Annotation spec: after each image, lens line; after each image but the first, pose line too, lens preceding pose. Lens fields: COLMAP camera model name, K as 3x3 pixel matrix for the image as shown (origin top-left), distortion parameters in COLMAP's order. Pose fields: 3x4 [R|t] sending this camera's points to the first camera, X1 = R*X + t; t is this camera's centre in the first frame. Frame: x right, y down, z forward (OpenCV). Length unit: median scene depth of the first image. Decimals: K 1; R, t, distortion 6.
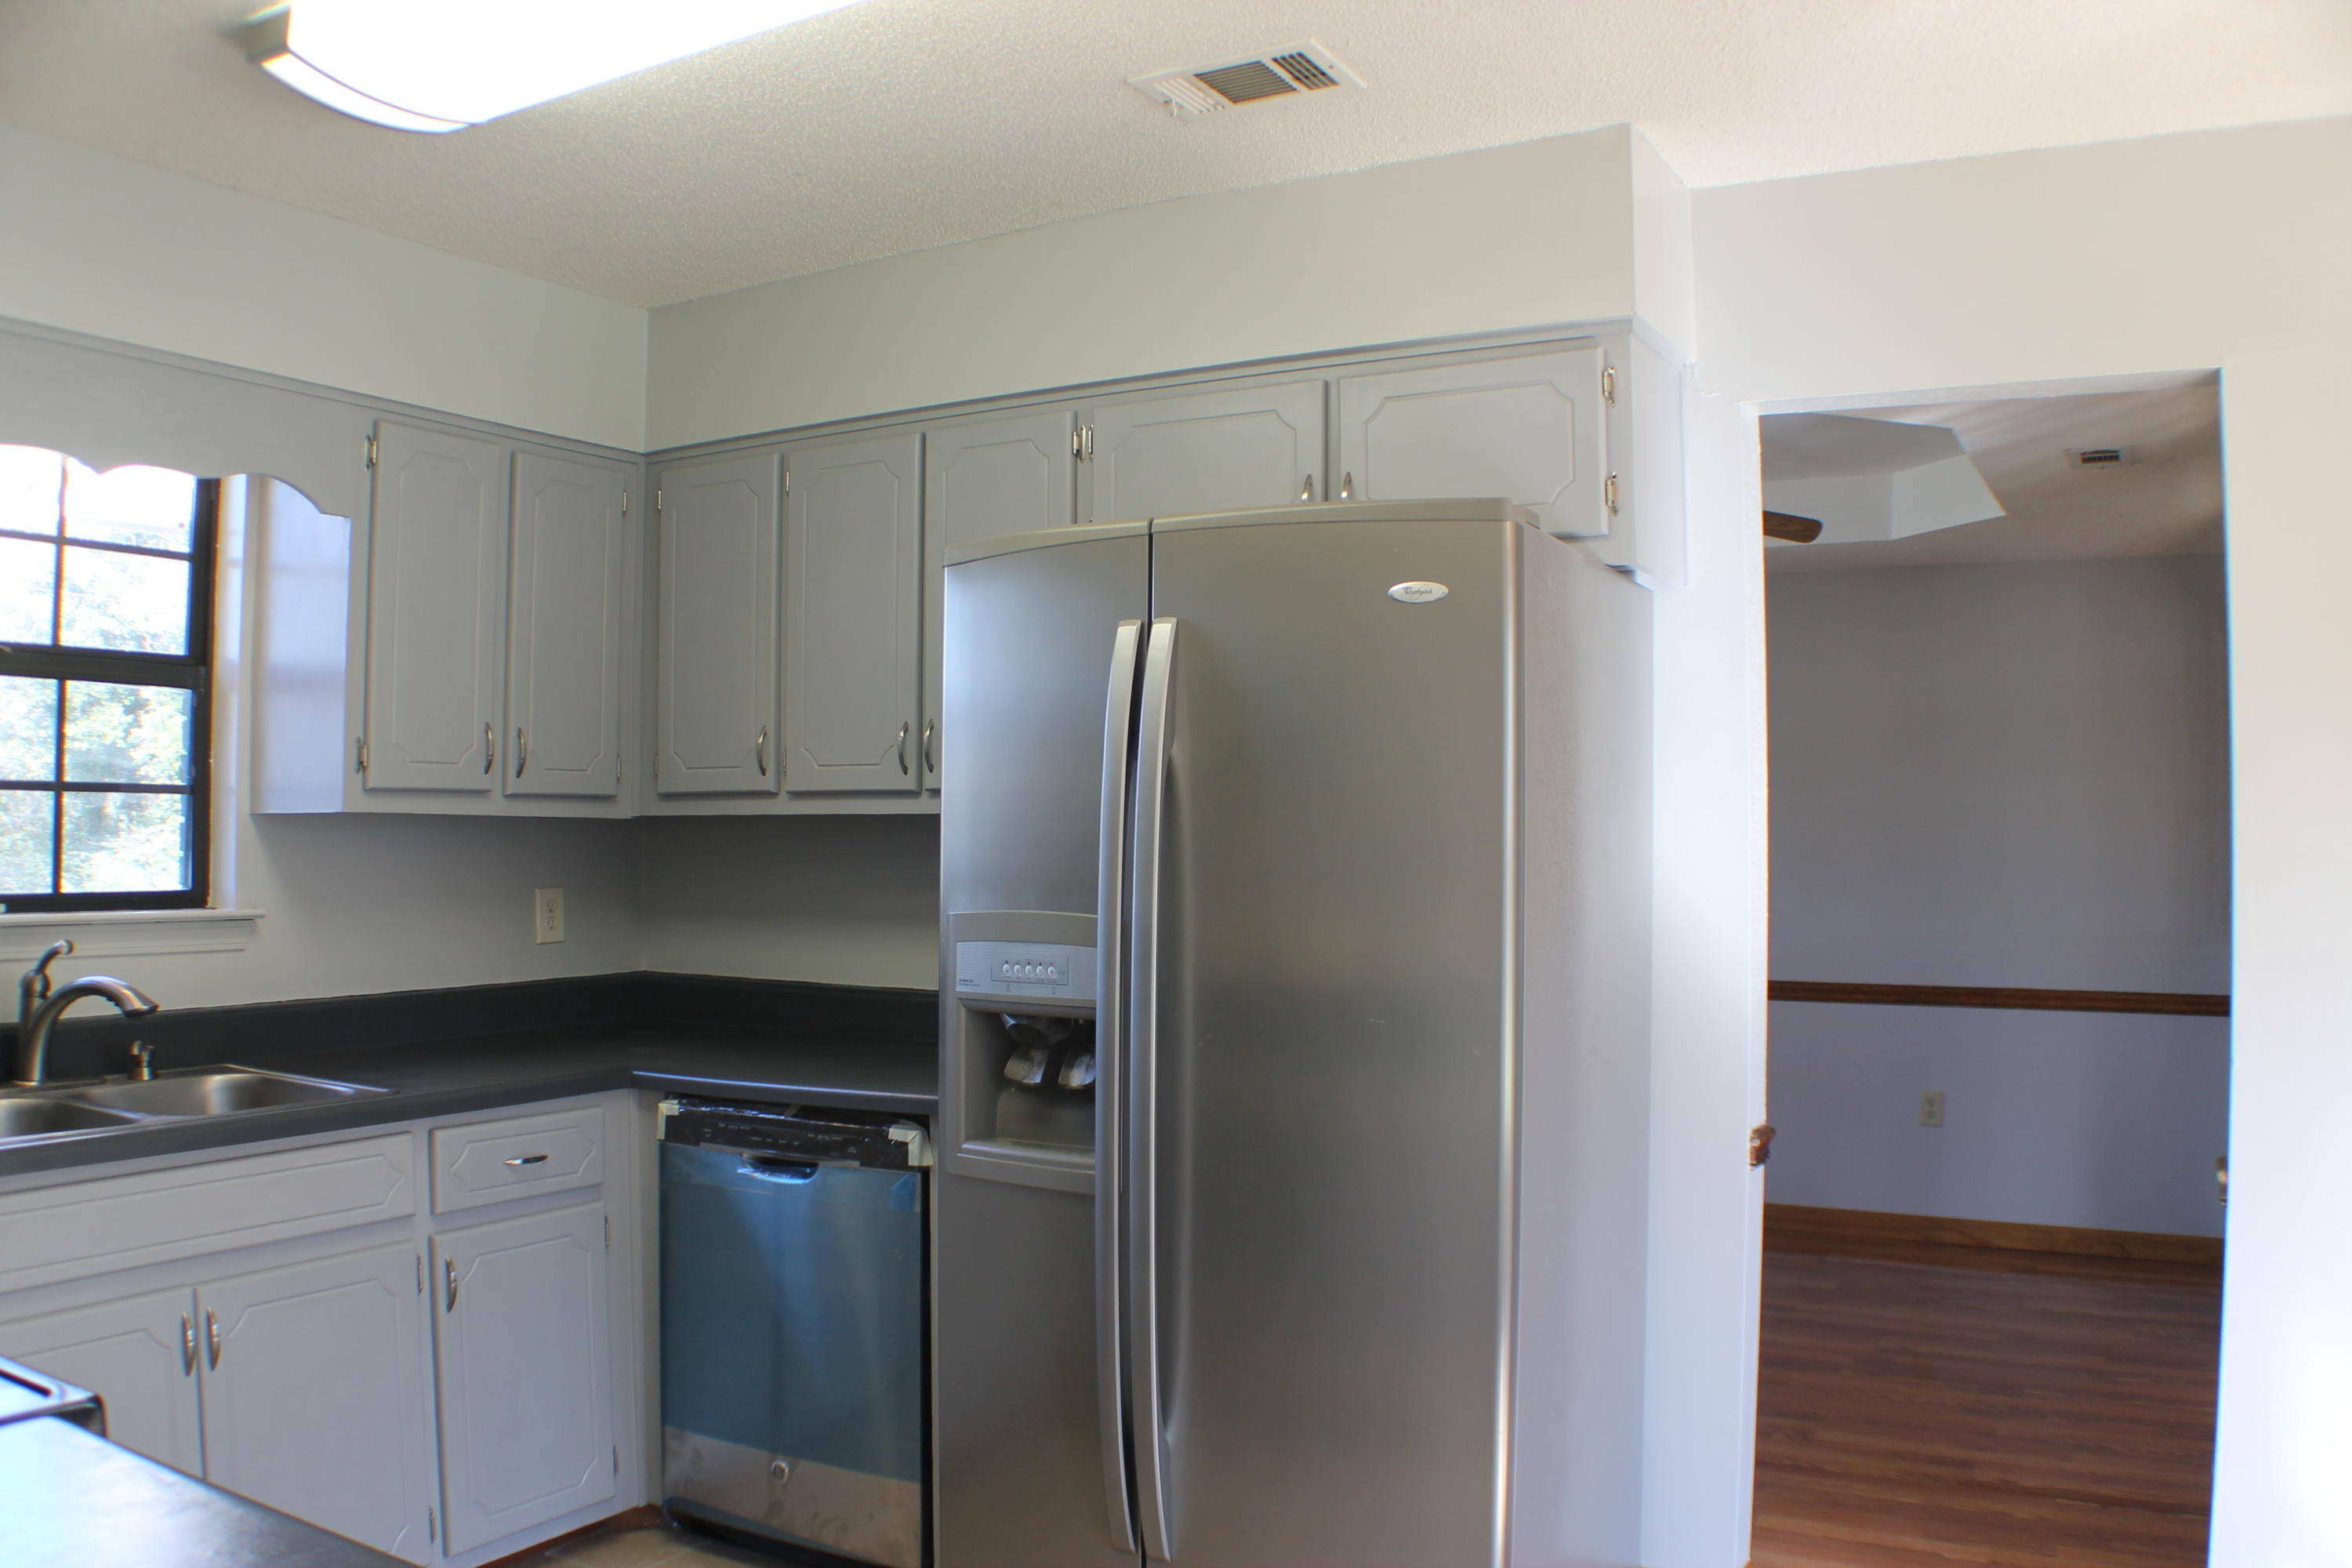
lens RADIAL K [[1874.8, 0, 1166.8], [0, 1874.8, 794.6], [0, 0, 1]] dist [-0.198684, 0.065593]
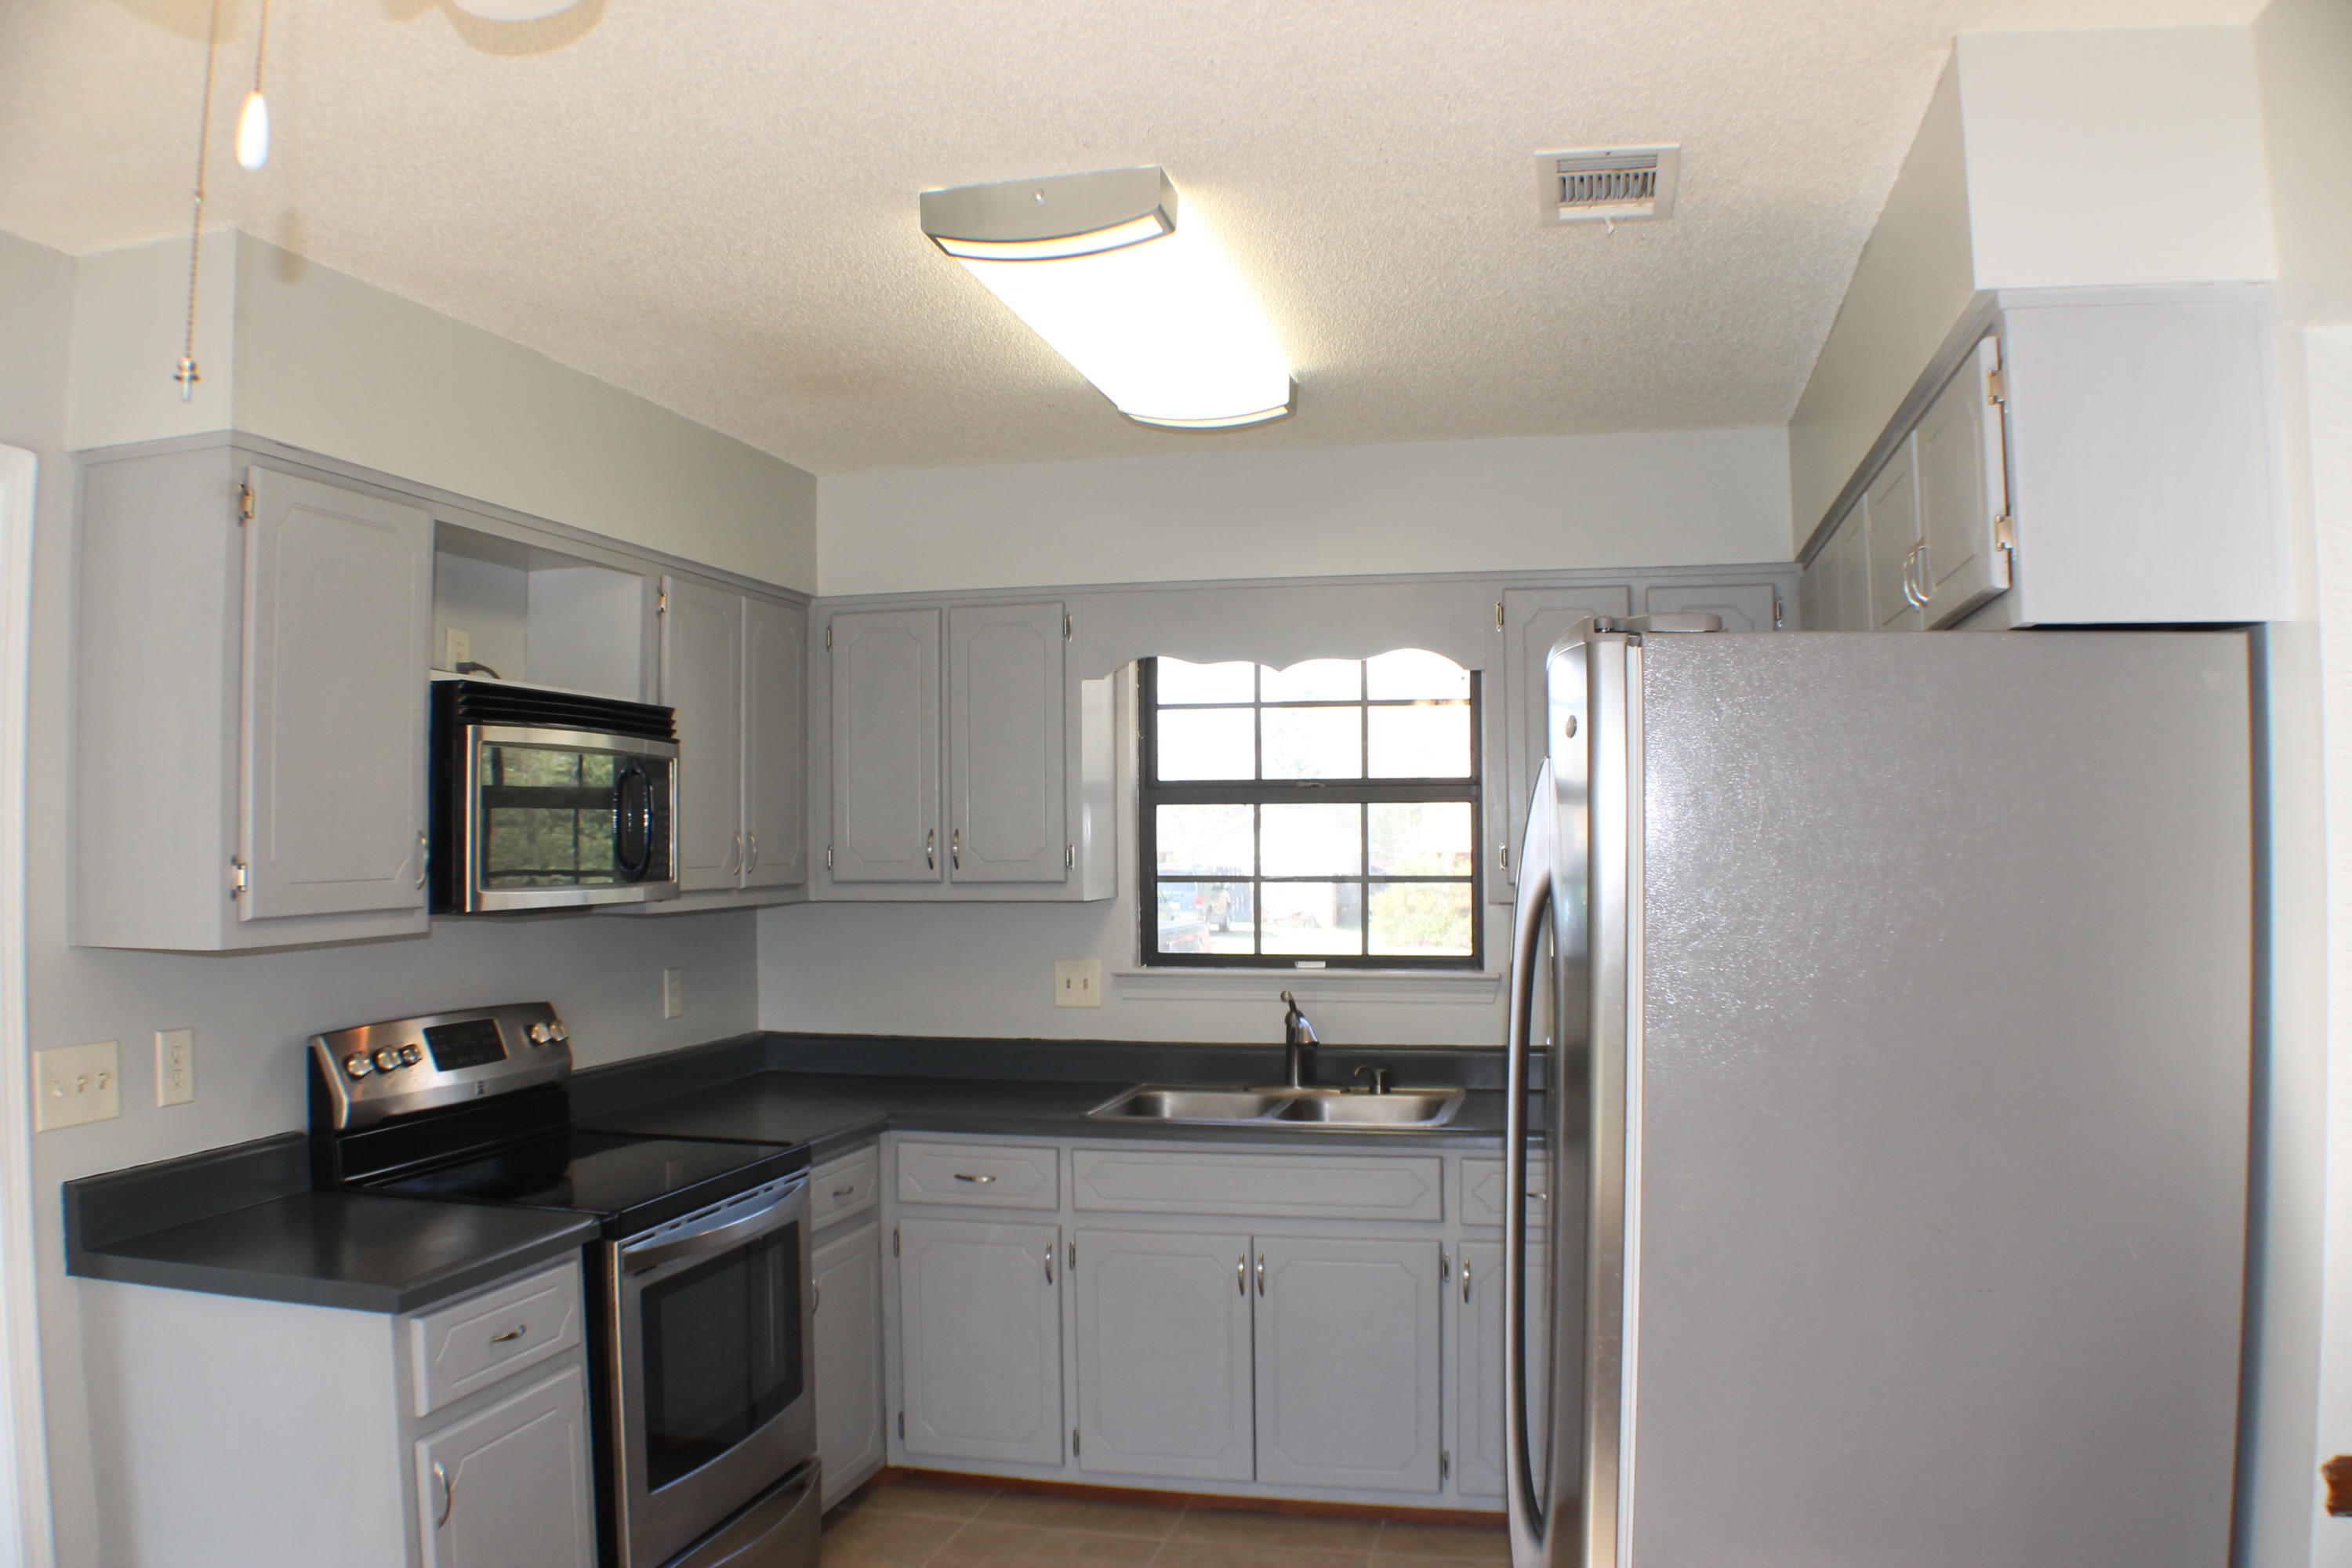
lens RADIAL K [[1874.8, 0, 1166.8], [0, 1874.8, 794.6], [0, 0, 1]] dist [-0.198684, 0.065593]
pose [[0.278409, -0.026281, -0.960103, 0.772954], [0.026478, 0.999456, -0.019680, -0.047764], [0.960098, -0.019943, 0.278953, 0.430832]]
